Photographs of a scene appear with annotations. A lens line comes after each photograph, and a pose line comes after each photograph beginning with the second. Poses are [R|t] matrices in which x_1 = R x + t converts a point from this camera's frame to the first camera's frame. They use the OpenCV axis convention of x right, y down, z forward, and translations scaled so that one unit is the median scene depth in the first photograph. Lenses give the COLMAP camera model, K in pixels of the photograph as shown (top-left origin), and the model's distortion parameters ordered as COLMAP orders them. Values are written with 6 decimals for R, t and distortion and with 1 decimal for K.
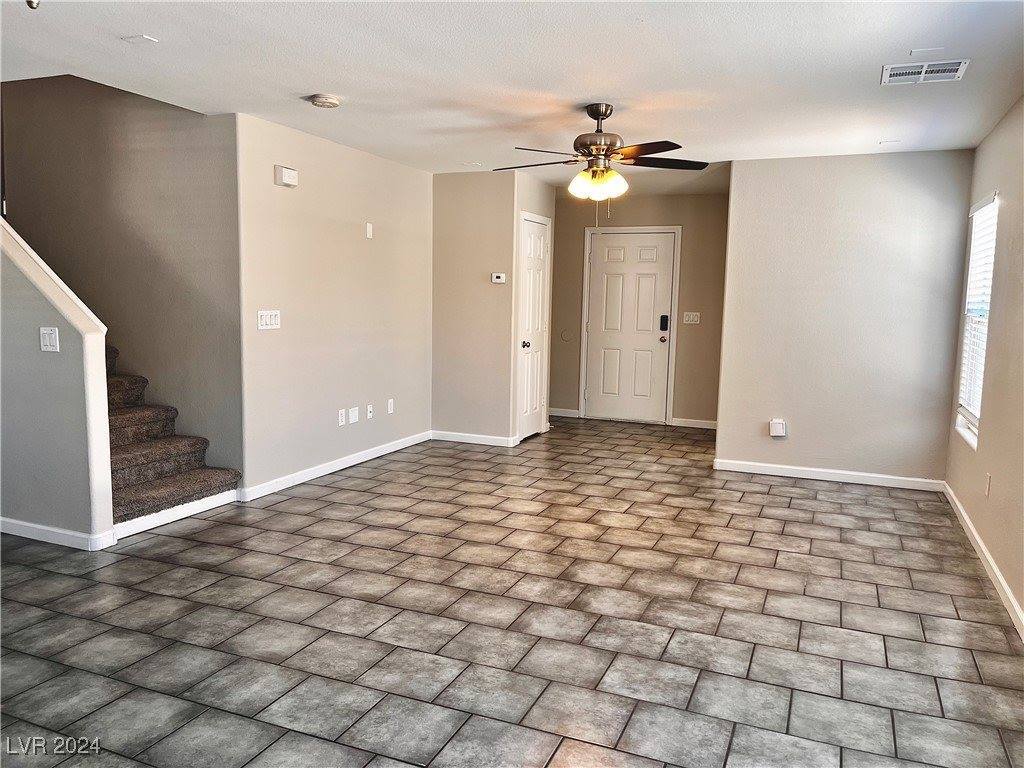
lens RADIAL K [[782.2, 0, 512.0], [0, 782.2, 384.0], [0, 0, 1]] dist [0.047322, -0.045367]
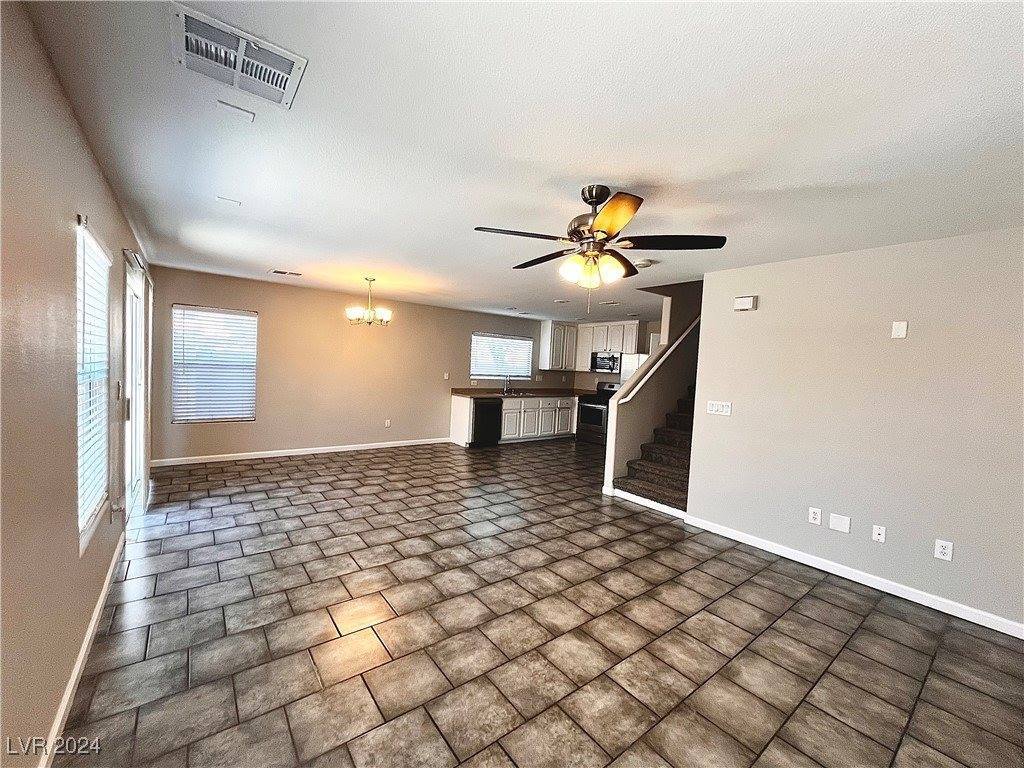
lens RADIAL K [[415.7, 0, 512.4], [0, 415.7, 385.7], [0, 0, 1]] dist [-0.002051, -0.000335]
pose [[-0.491383, -0.003077, -0.870938, 0.629997], [-0.157920, 0.983733, 0.085622, -0.152076], [0.856507, 0.179612, -0.483875, 1.253762]]
